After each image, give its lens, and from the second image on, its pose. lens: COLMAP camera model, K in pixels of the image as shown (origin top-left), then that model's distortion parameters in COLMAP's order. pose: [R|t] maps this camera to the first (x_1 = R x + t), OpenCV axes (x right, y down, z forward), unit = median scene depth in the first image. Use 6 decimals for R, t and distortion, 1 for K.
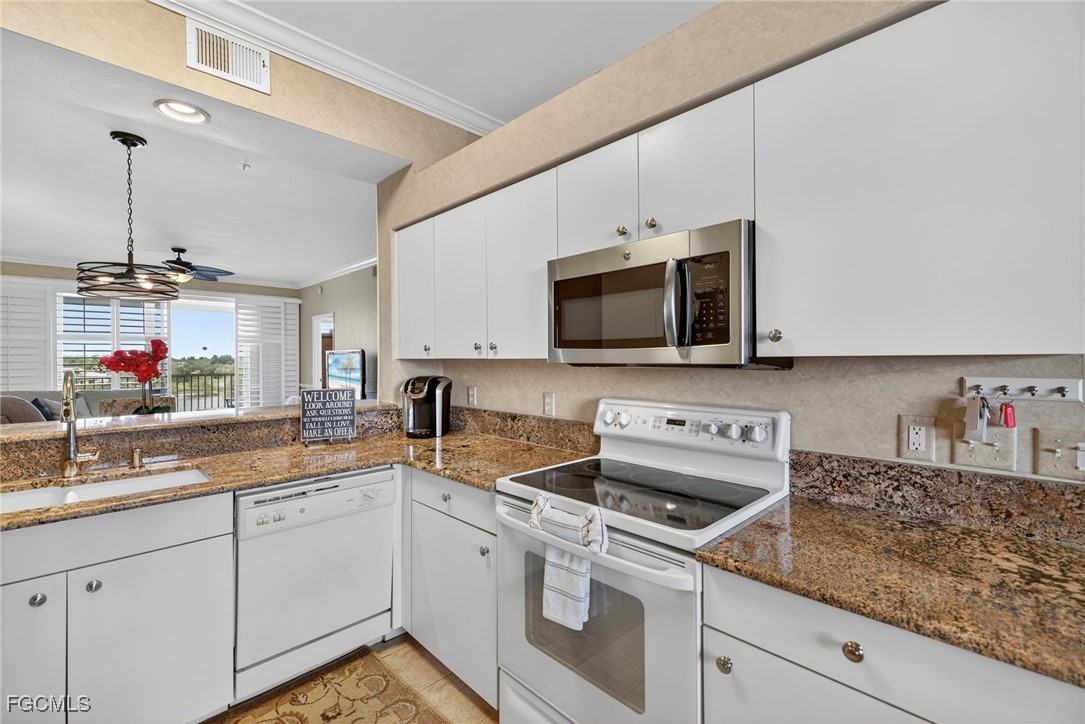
lens RADIAL K [[466.8, 0, 541.2], [0, 466.8, 359.1], [0, 0, 1]] dist [0.011757, -0.000573]
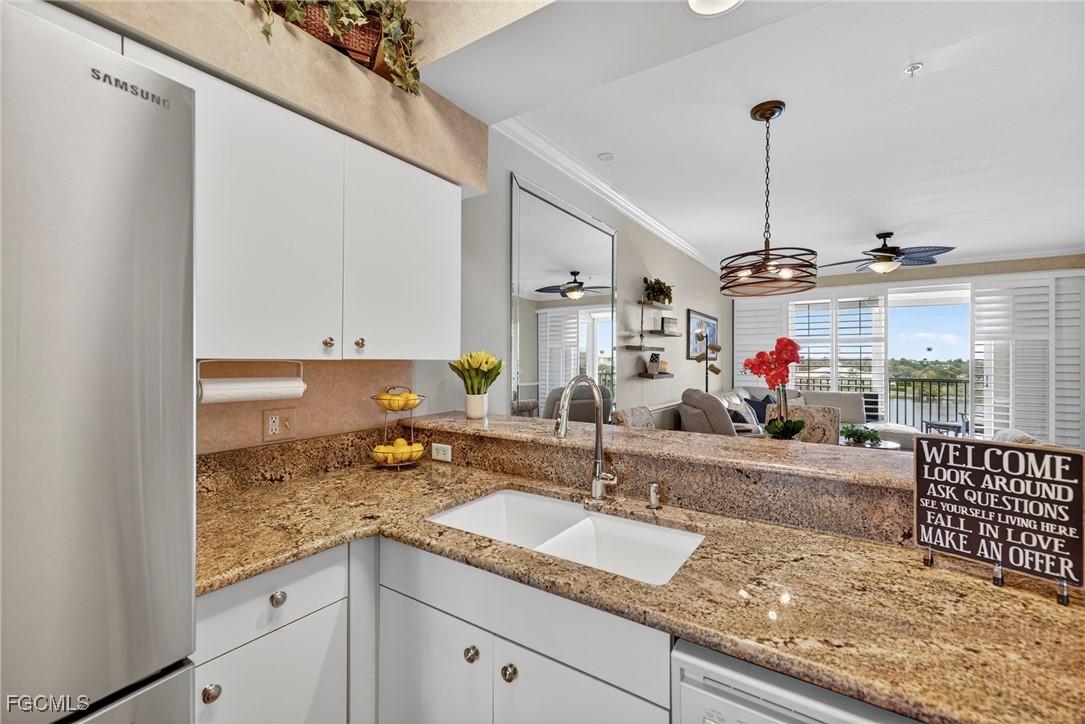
lens RADIAL K [[466.8, 0, 541.2], [0, 466.8, 359.1], [0, 0, 1]] dist [0.011757, -0.000573]
pose [[0.202598, 0.003198, -0.979257, -0.141500], [-0.007600, 0.999970, 0.001694, -0.004170], [0.979233, 0.007099, 0.202616, 0.553757]]
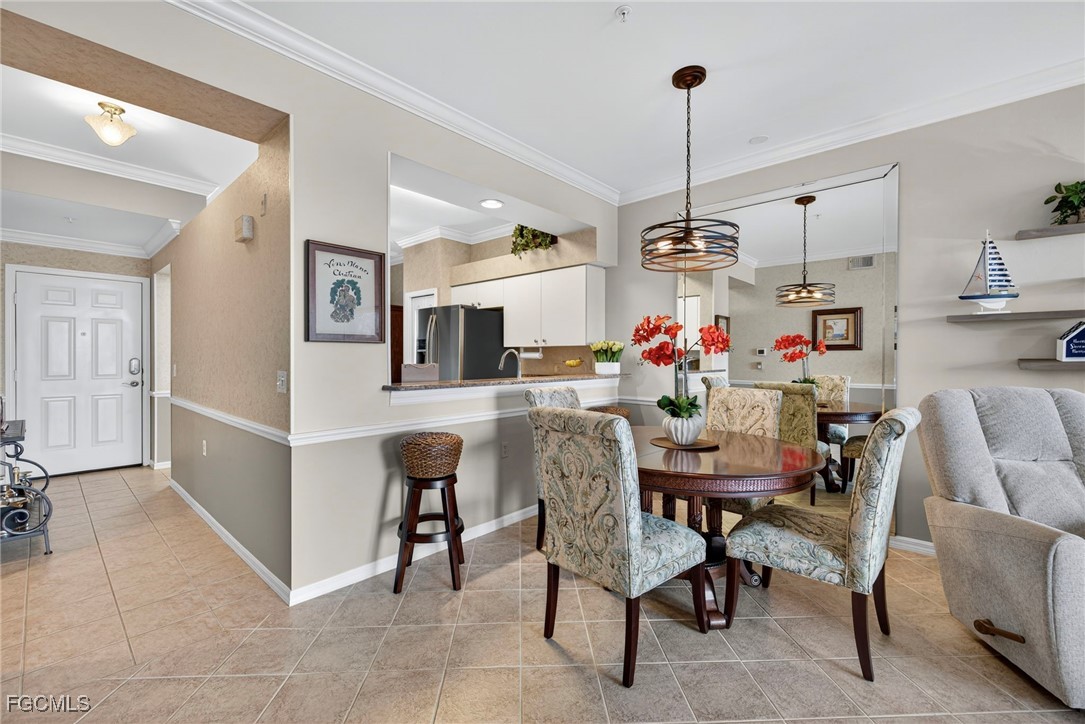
lens RADIAL K [[457.2, 0, 541.0], [0, 457.2, 358.9], [0, 0, 1]] dist [0.009242, -0.000443]
pose [[-0.998717, 0.004868, -0.050399, -0.758637], [0.004467, 0.999958, 0.008054, 0.039585], [0.050436, 0.007818, -0.998697, 2.406919]]
